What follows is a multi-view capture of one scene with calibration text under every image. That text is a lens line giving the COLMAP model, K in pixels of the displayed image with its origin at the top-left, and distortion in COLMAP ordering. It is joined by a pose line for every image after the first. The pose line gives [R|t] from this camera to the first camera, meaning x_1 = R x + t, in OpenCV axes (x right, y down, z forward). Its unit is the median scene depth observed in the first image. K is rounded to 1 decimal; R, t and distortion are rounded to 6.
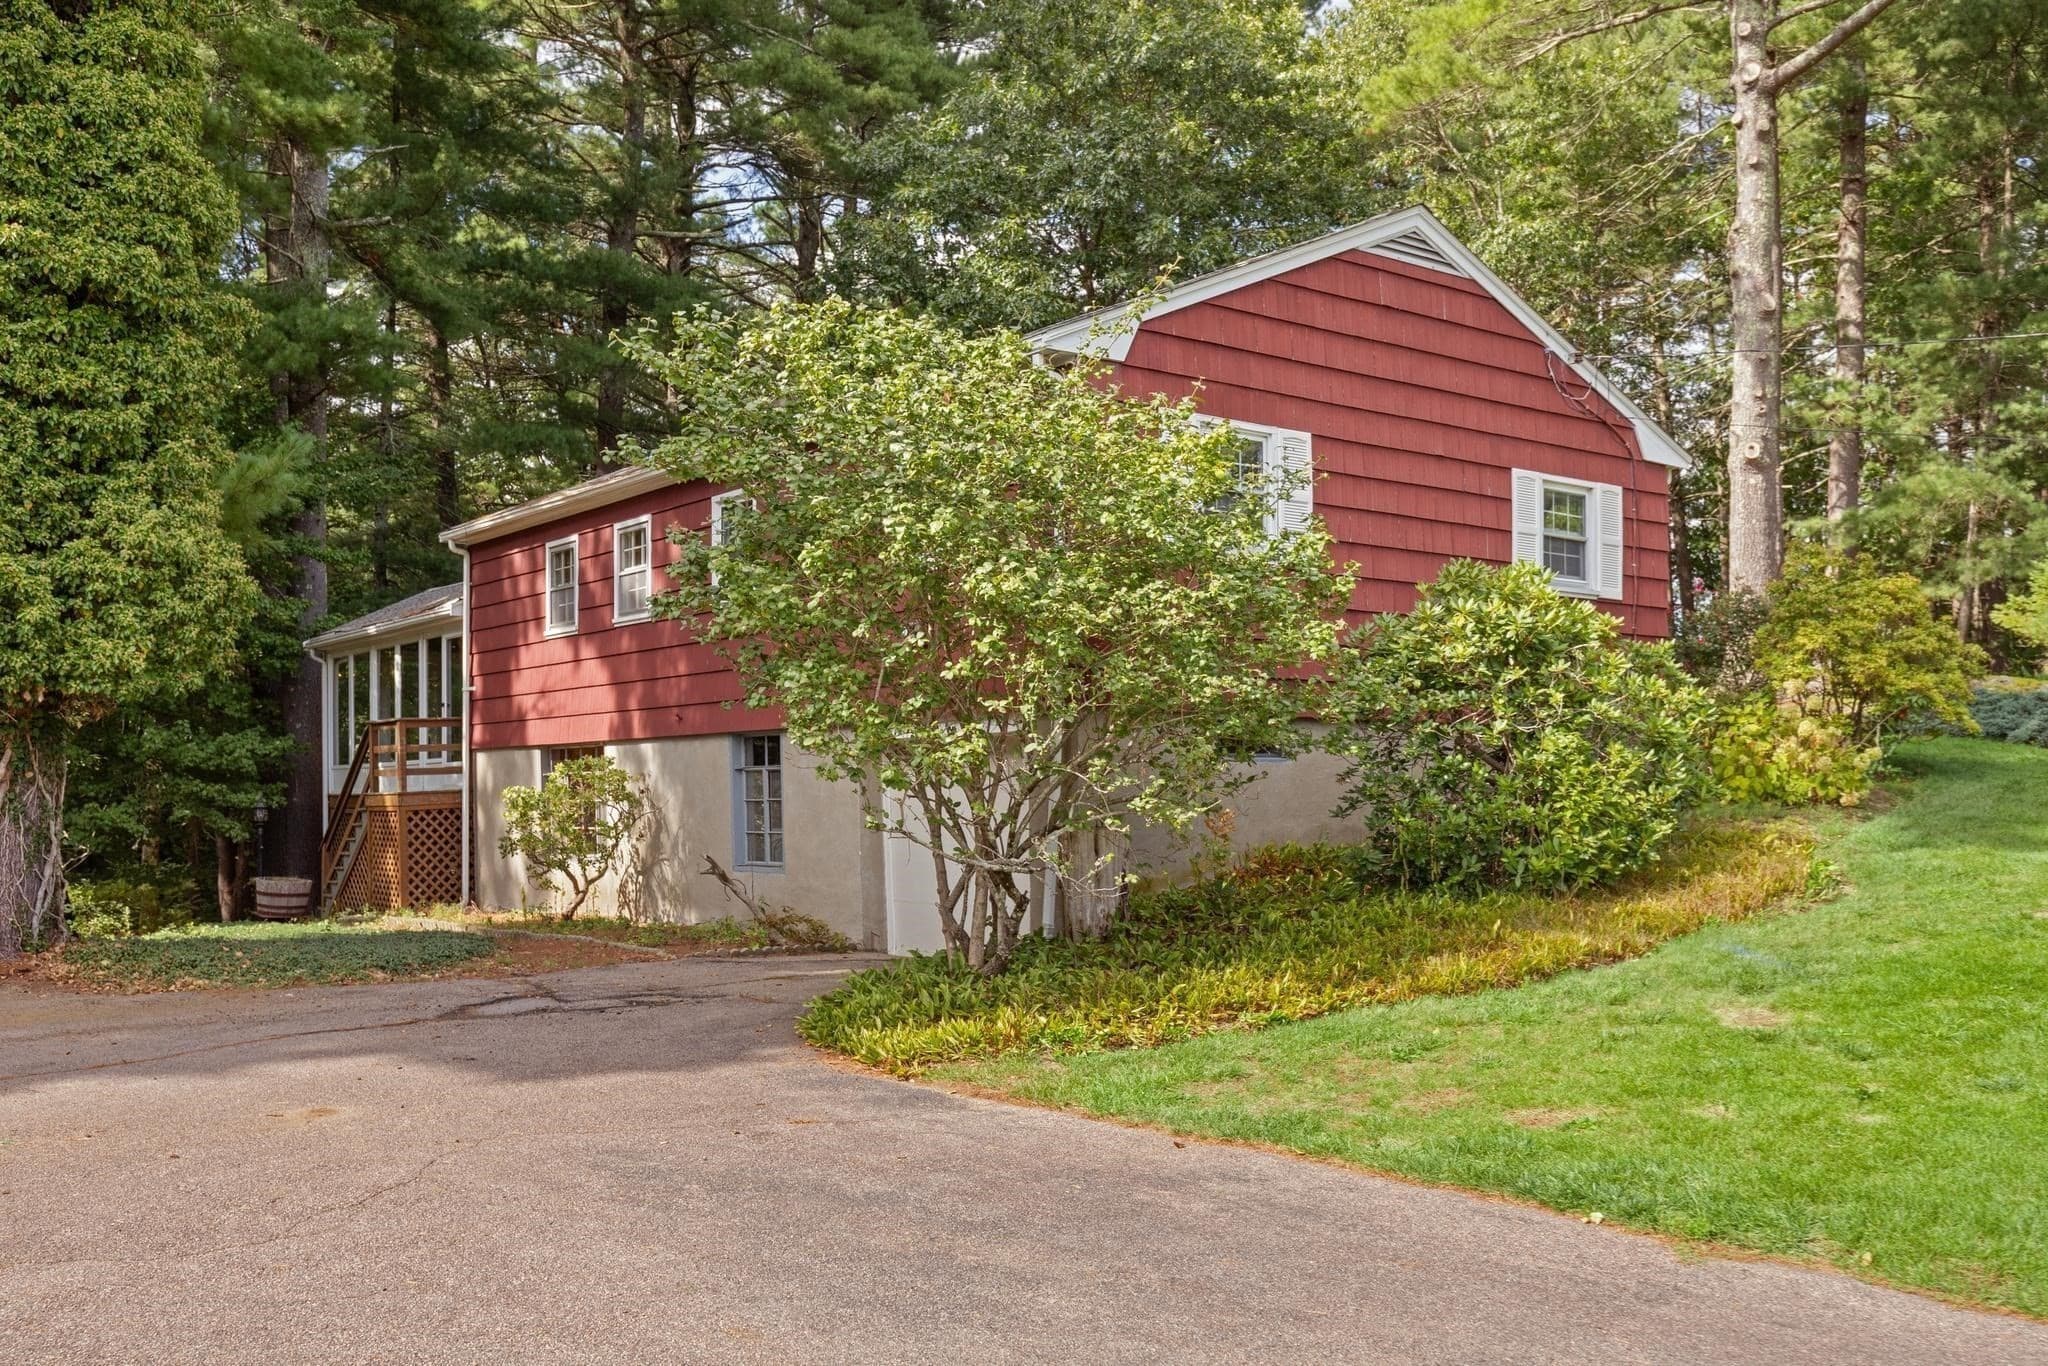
lens RADIAL K [[1784.6, 0, 1024.0], [0, 1784.6, 683.0], [0, 0, 1]] dist [0.012008, 0.011883]
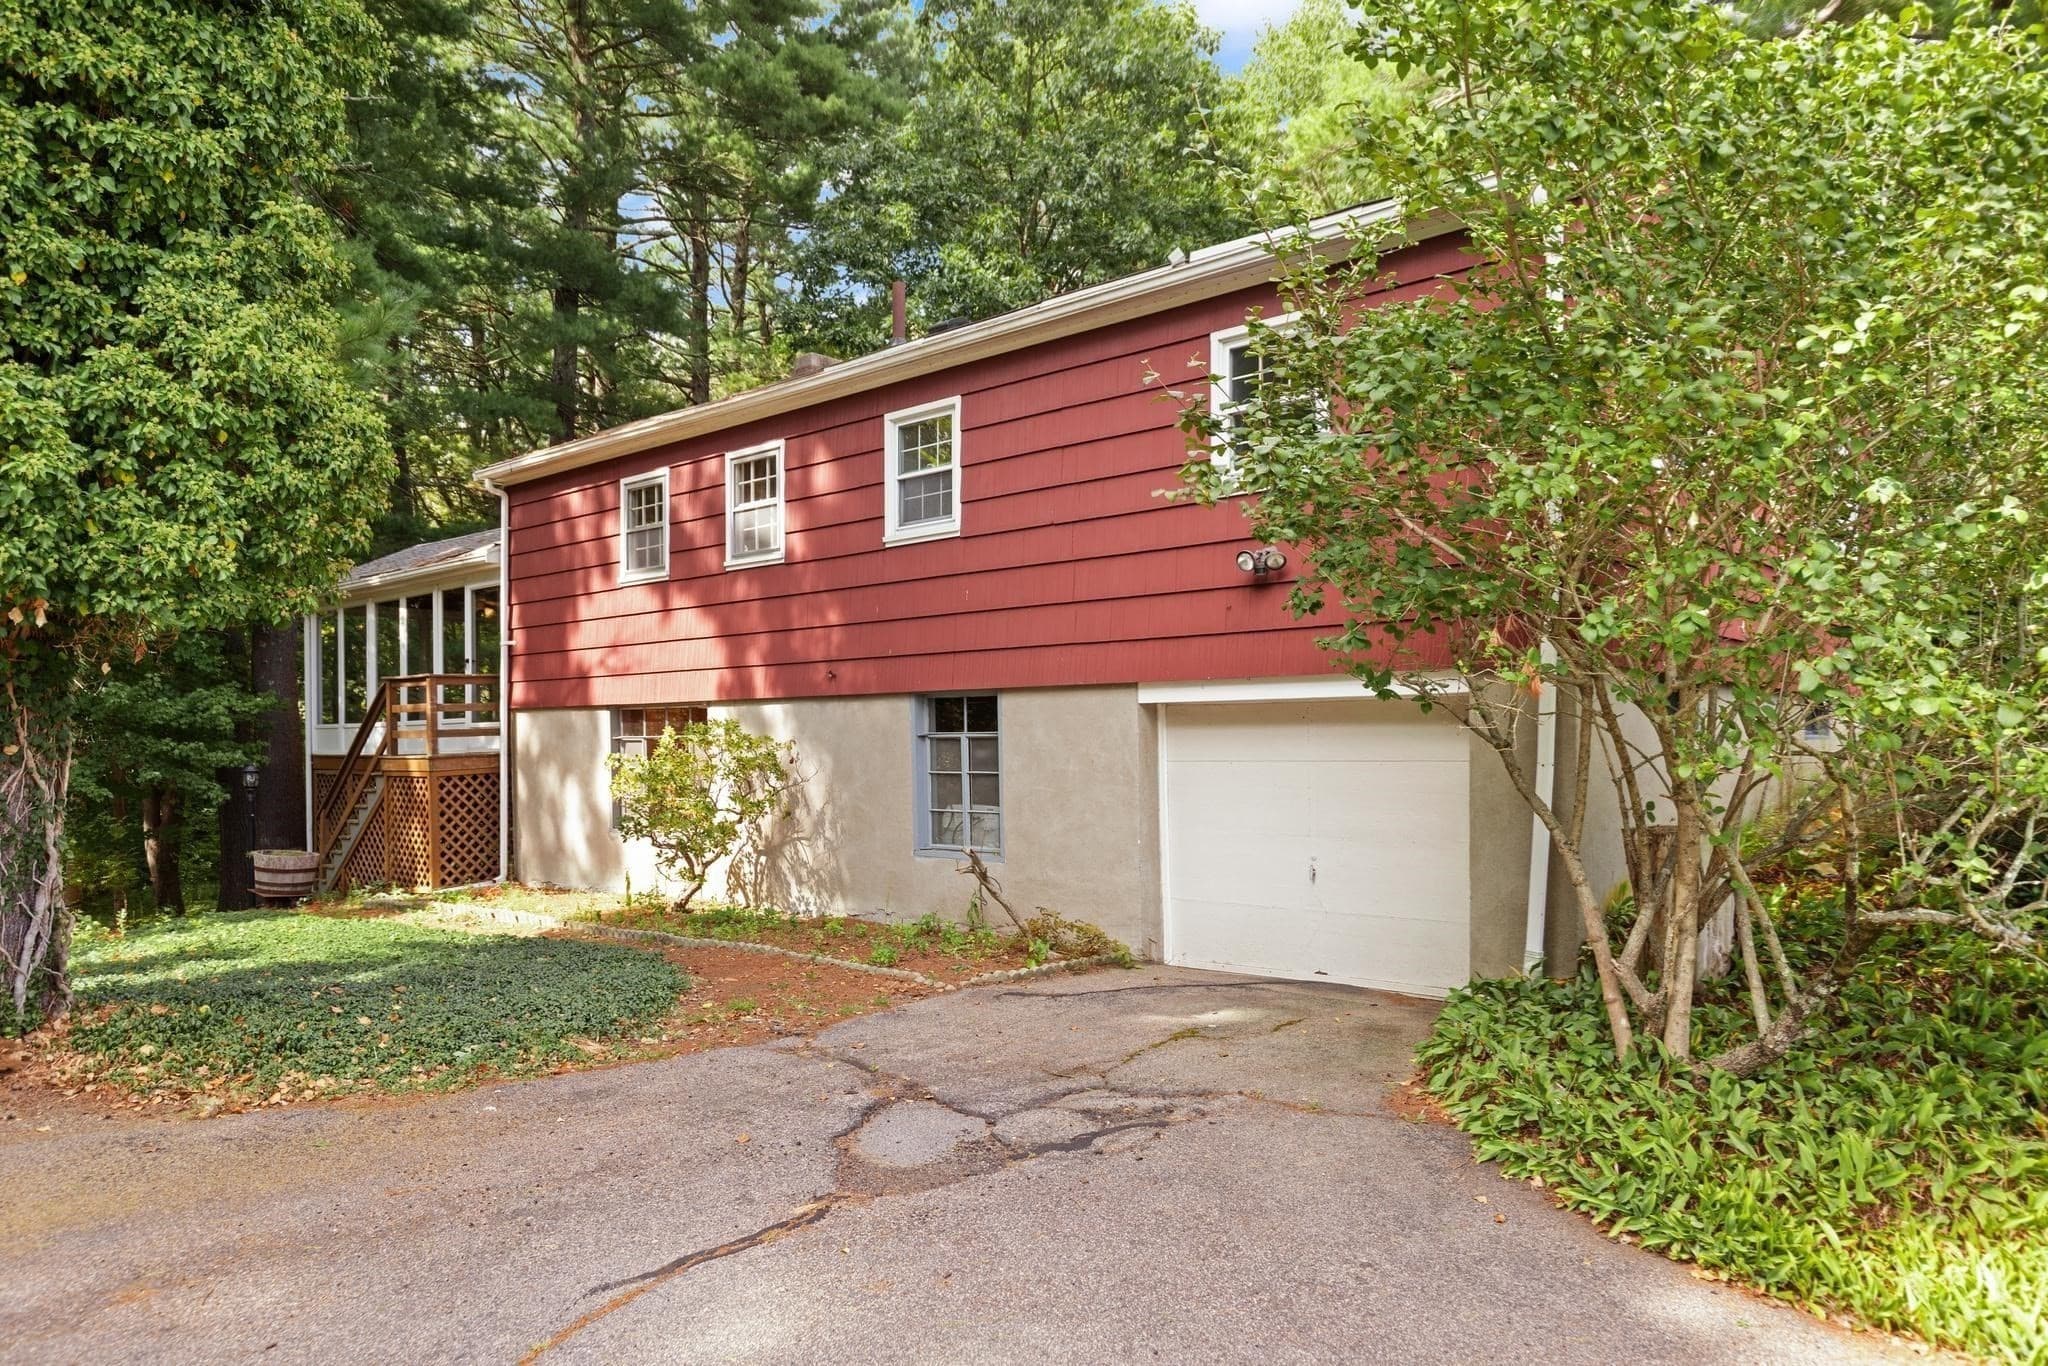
lens RADIAL K [[1336.5, 0, 1031.1], [0, 1336.5, 689.1], [0, 0, 1]] dist [0.008967, 0.001748]
pose [[0.984424, 0.009882, 0.175535, -0.208143], [-0.013590, 0.999709, 0.019933, 0.011909], [-0.175287, -0.022008, 0.984271, 0.347111]]
